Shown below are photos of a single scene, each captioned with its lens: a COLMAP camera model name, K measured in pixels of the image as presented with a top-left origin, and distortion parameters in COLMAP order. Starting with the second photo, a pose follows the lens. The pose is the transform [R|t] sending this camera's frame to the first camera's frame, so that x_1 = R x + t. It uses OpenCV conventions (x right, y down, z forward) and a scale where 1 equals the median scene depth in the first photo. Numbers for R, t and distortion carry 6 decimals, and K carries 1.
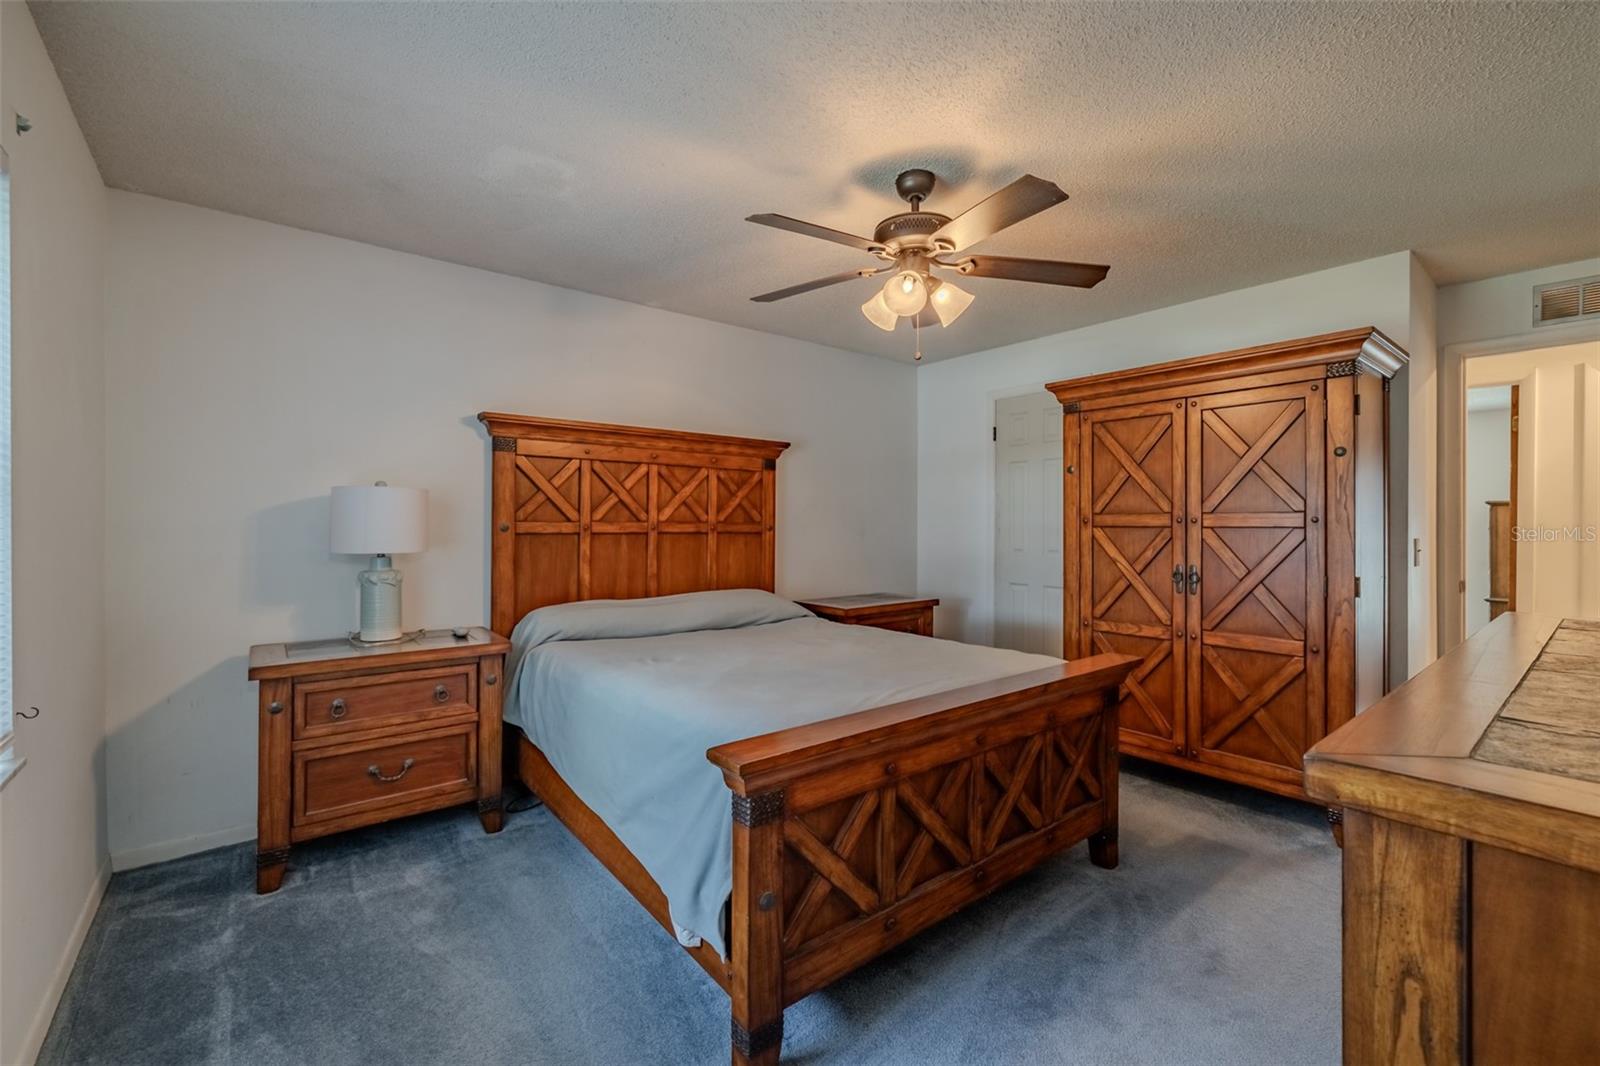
lens RADIAL K [[684.2, 0, 795.3], [0, 684.2, 529.8], [0, 0, 1]] dist [-0.000524, -0.000735]
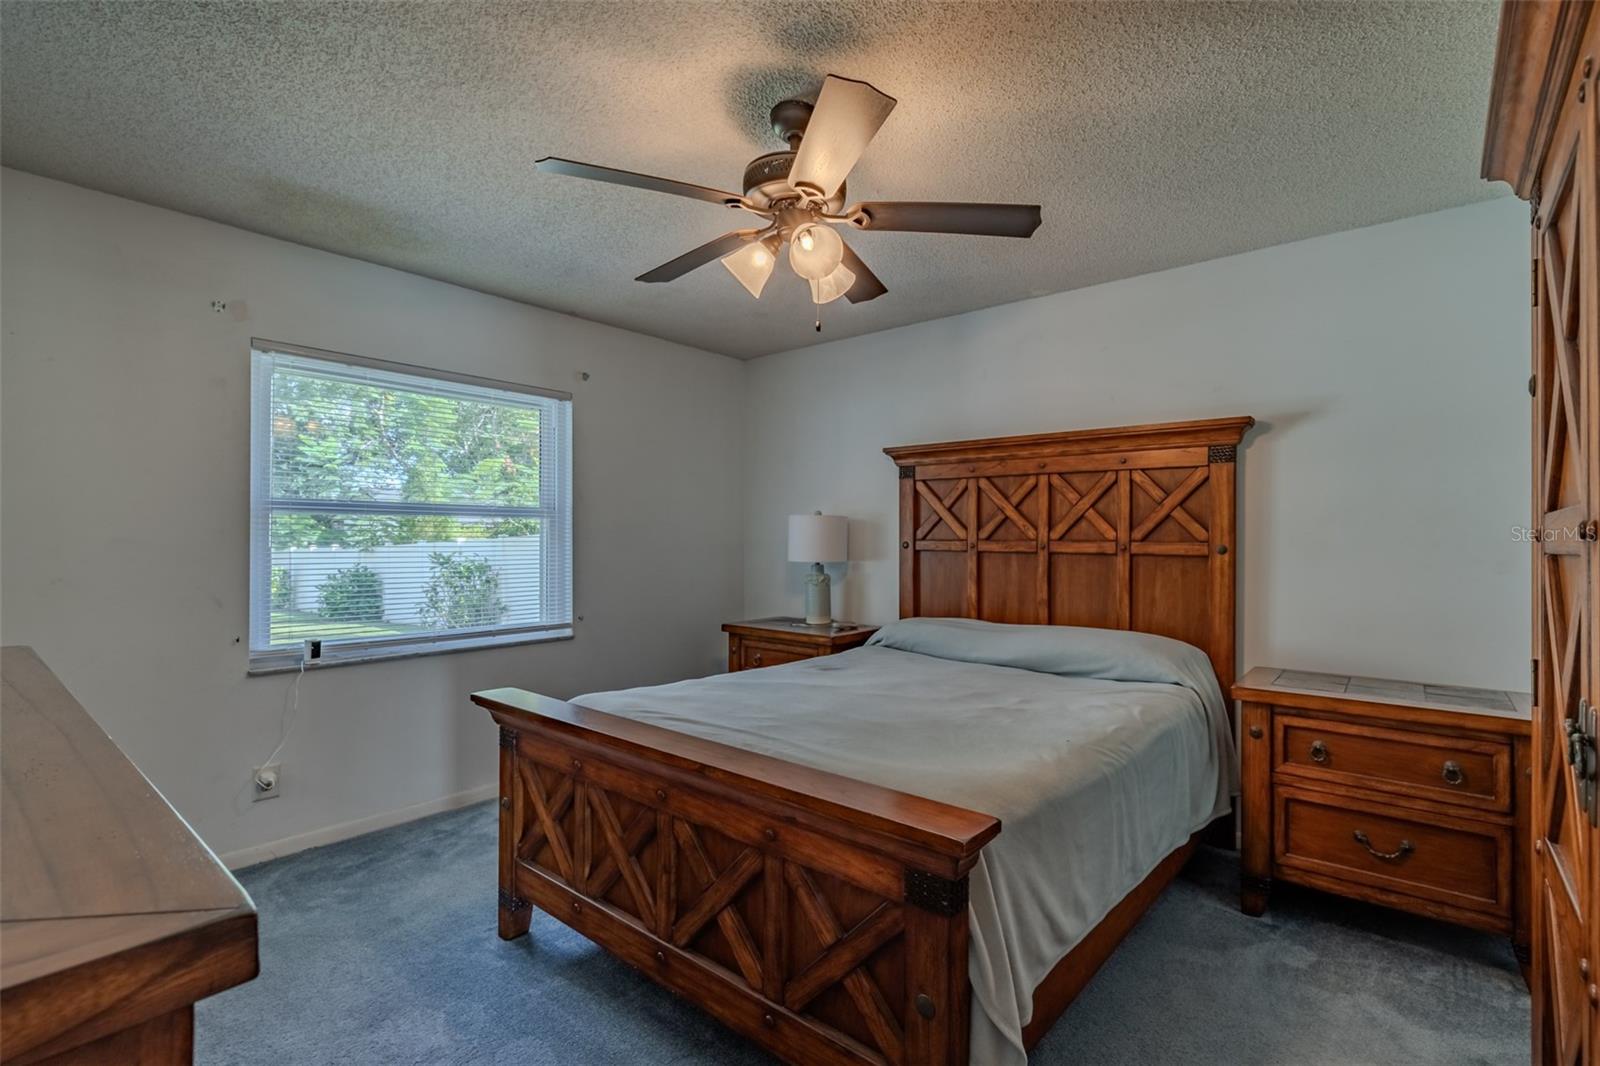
lens RADIAL K [[745.4, 0, 799.2], [0, 745.4, 538.2], [0, 0, 1]] dist [0.002169, 0.000198]
pose [[0.190410, -0.005573, -0.981689, 0.665984], [-0.017950, 0.999797, -0.009157, 0.000208], [0.981541, 0.019365, 0.190271, 0.509286]]
